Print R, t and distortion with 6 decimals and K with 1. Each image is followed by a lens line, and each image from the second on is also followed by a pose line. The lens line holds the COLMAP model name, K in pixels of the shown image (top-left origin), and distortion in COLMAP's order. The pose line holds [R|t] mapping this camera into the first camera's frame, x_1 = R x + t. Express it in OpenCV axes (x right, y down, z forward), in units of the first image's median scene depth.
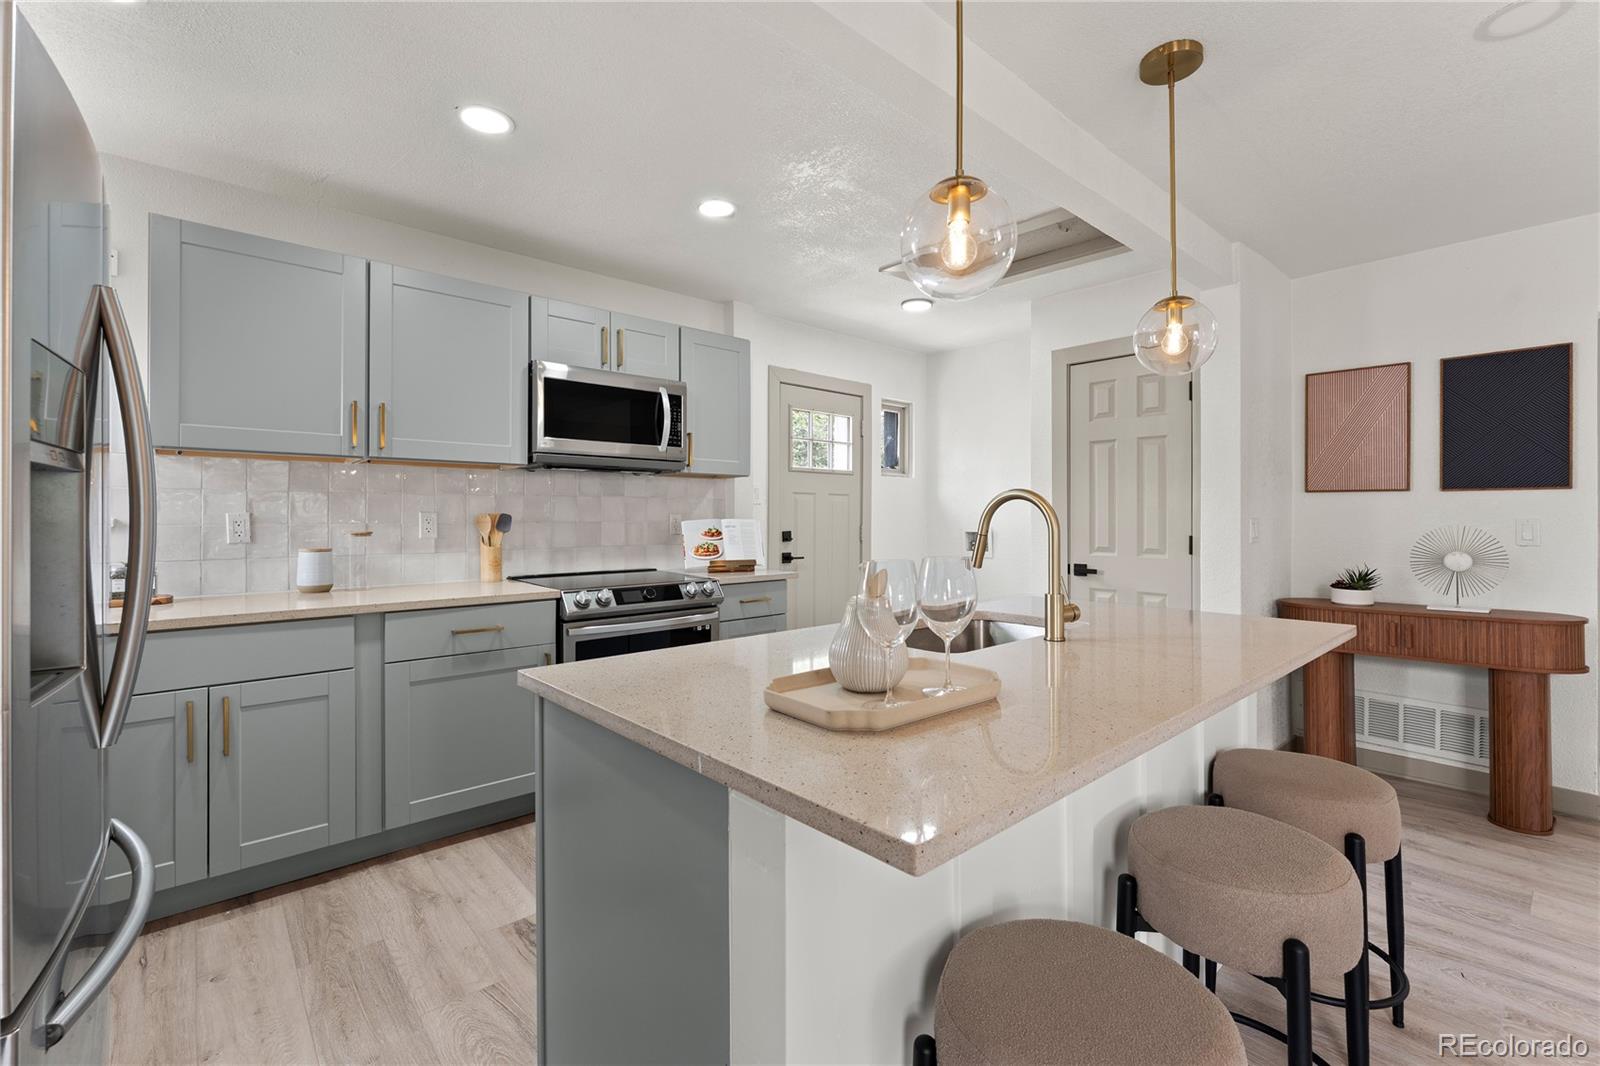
lens RADIAL K [[708.6, 0, 801.8], [0, 708.6, 511.6], [0, 0, 1]] dist [0.001959, -0.002025]
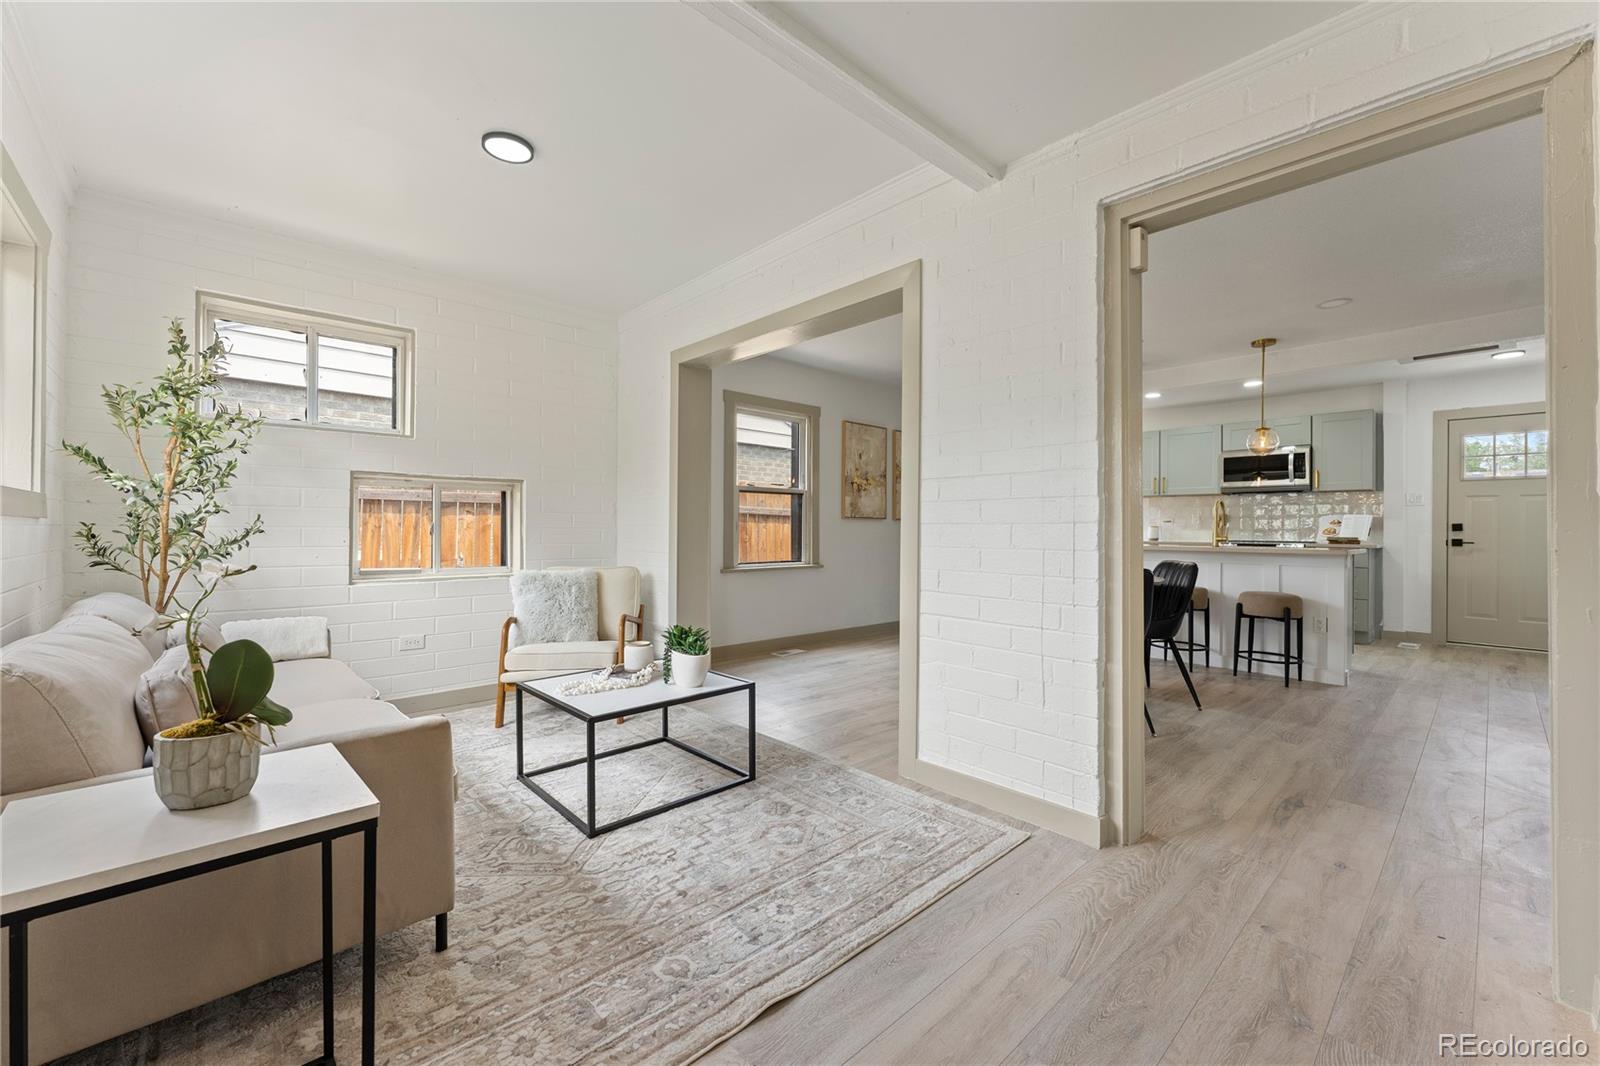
lens RADIAL K [[639.7, 0, 806.4], [0, 639.7, 525.2], [0, 0, 1]] dist [0.003185, -0.000828]
pose [[0.018326, -0.005894, -0.999815, 1.644085], [-0.002758, 0.999979, -0.005945, 0.055282], [0.999828, 0.002867, 0.018310, -0.435546]]
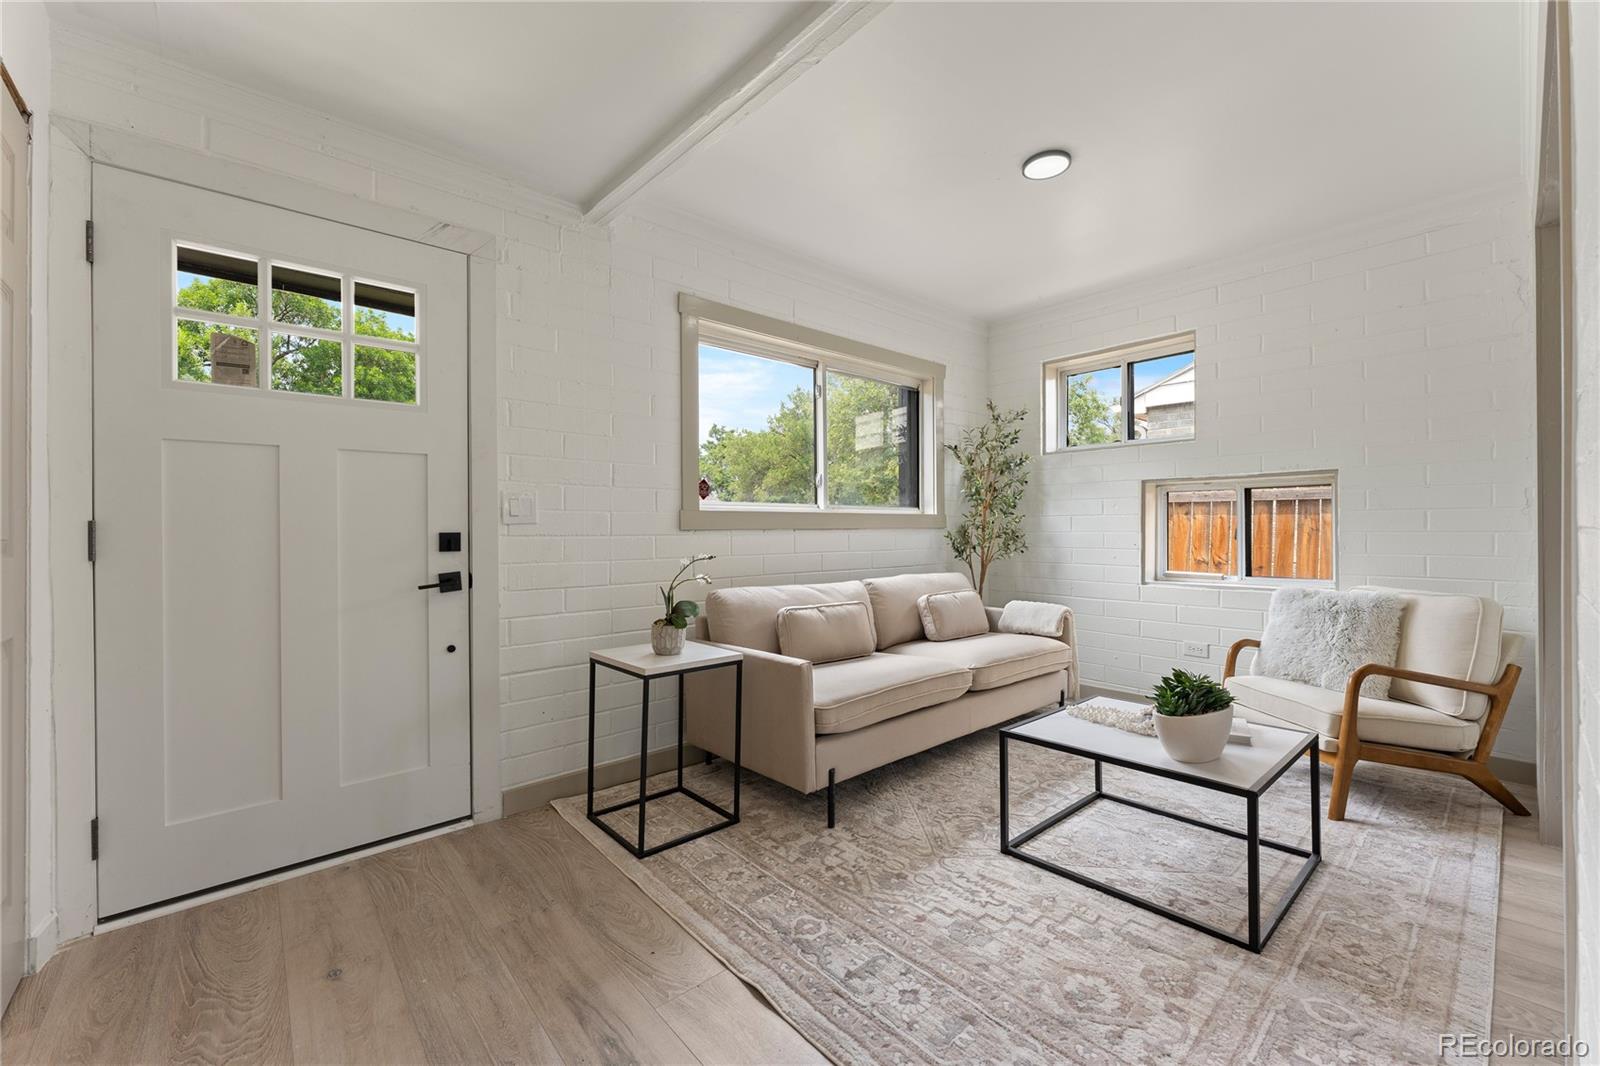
lens RADIAL K [[639.7, 0, 788.4], [0, 639.7, 521.6], [0, 0, 1]] dist [0.003185, -0.000828]
pose [[-0.999842, 0.006035, 0.016741, 1.206443], [0.005787, 0.999873, -0.014818, 0.049702], [-0.016828, -0.014718, -0.999750, -0.015409]]
